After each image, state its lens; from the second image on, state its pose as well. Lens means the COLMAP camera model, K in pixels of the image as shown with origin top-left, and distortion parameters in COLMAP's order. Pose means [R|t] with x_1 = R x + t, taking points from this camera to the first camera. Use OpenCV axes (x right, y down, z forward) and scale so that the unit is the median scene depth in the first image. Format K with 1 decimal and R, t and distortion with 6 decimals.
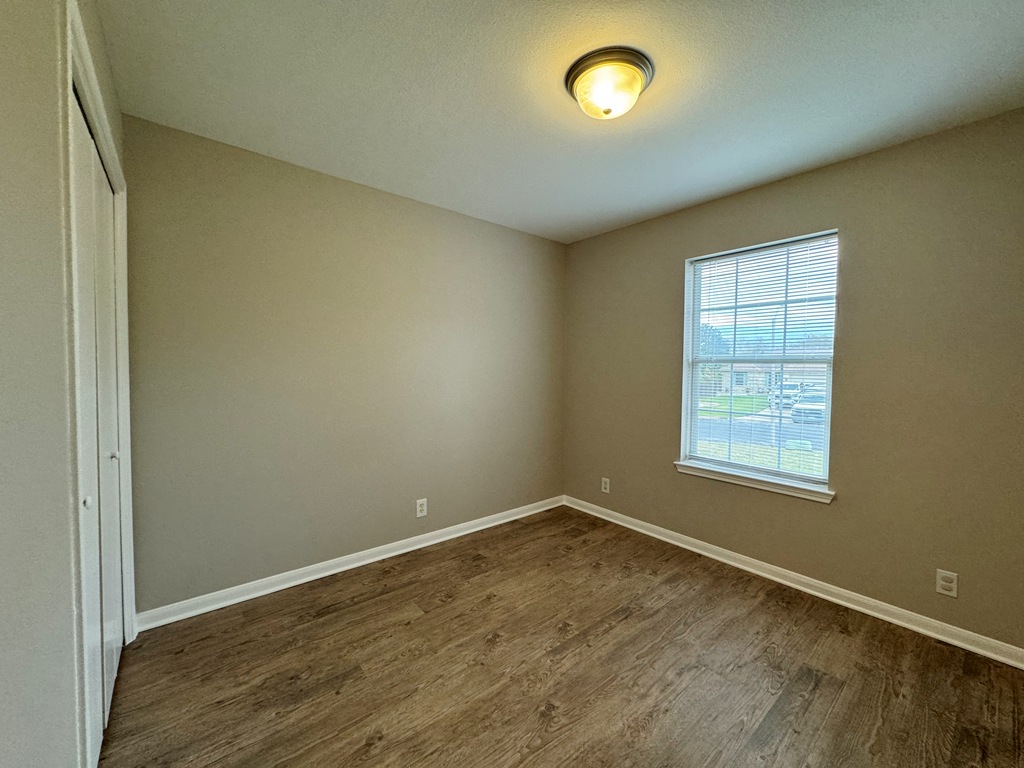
lens RADIAL K [[409.8, 0, 510.4], [0, 409.8, 380.2], [0, 0, 1]] dist [-0.001480, 0.000055]
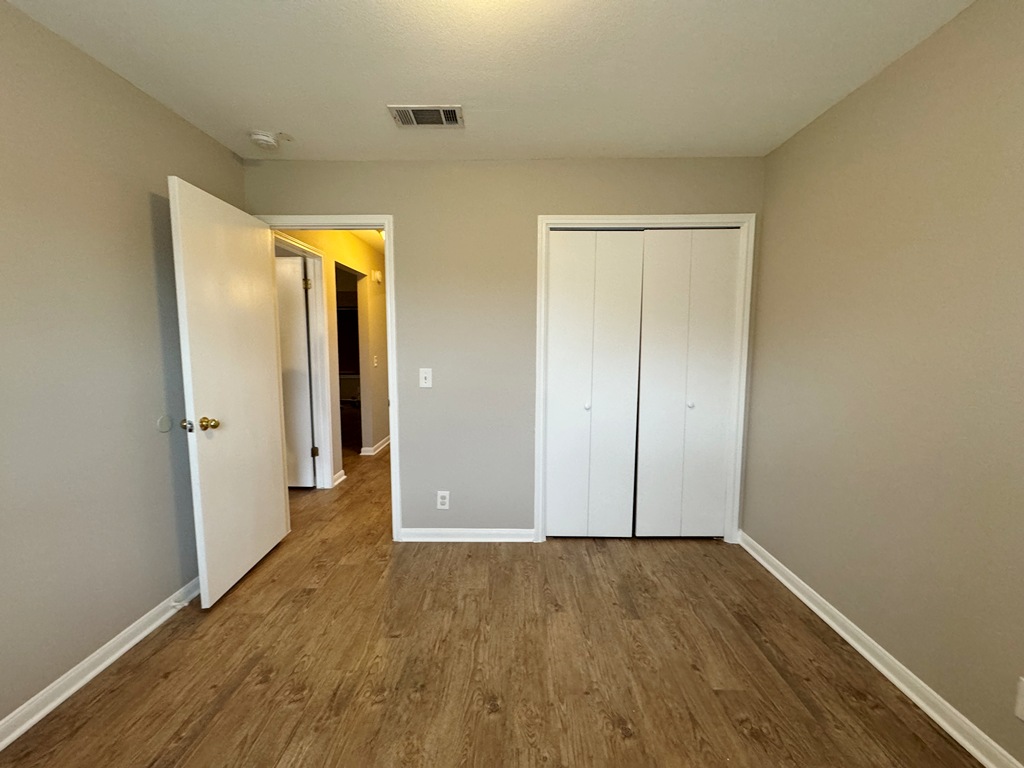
lens RADIAL K [[409.8, 0, 512.5], [0, 409.8, 381.4], [0, 0, 1]] dist [-0.001480, 0.000055]
pose [[-0.644614, 0.061878, -0.762000, 0.626711], [-0.031846, 0.993681, 0.107631, -0.050639], [0.763845, 0.093647, -0.638570, 1.312740]]
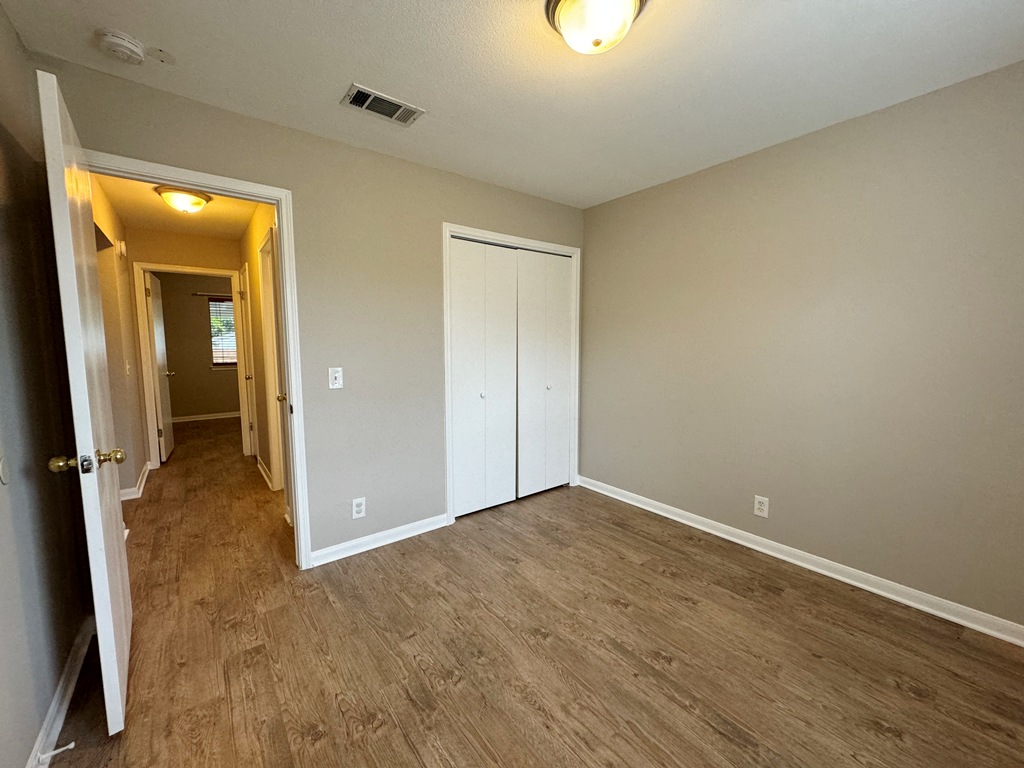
lens RADIAL K [[409.8, 0, 513.4], [0, 409.8, 381.0], [0, 0, 1]] dist [-0.001480, 0.000055]
pose [[-0.027775, 0.082912, -0.996170, 1.008369], [-0.029891, 0.996040, 0.083734, -0.016202], [0.999167, 0.032102, -0.025187, 0.767424]]
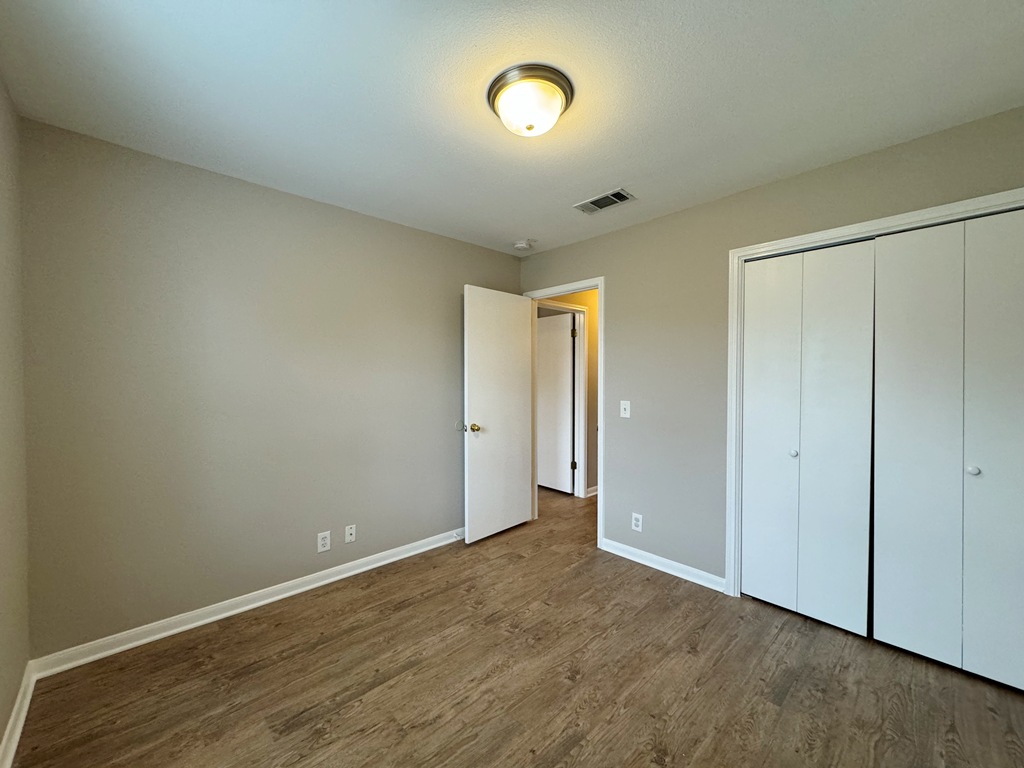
lens RADIAL K [[409.8, 0, 511.3], [0, 409.8, 381.0], [0, 0, 1]] dist [-0.001480, 0.000055]
pose [[-0.998053, -0.010245, -0.061532, 0.292430], [-0.012769, 0.999087, 0.040771, -0.072997], [0.061058, 0.041477, -0.997272, 1.768234]]
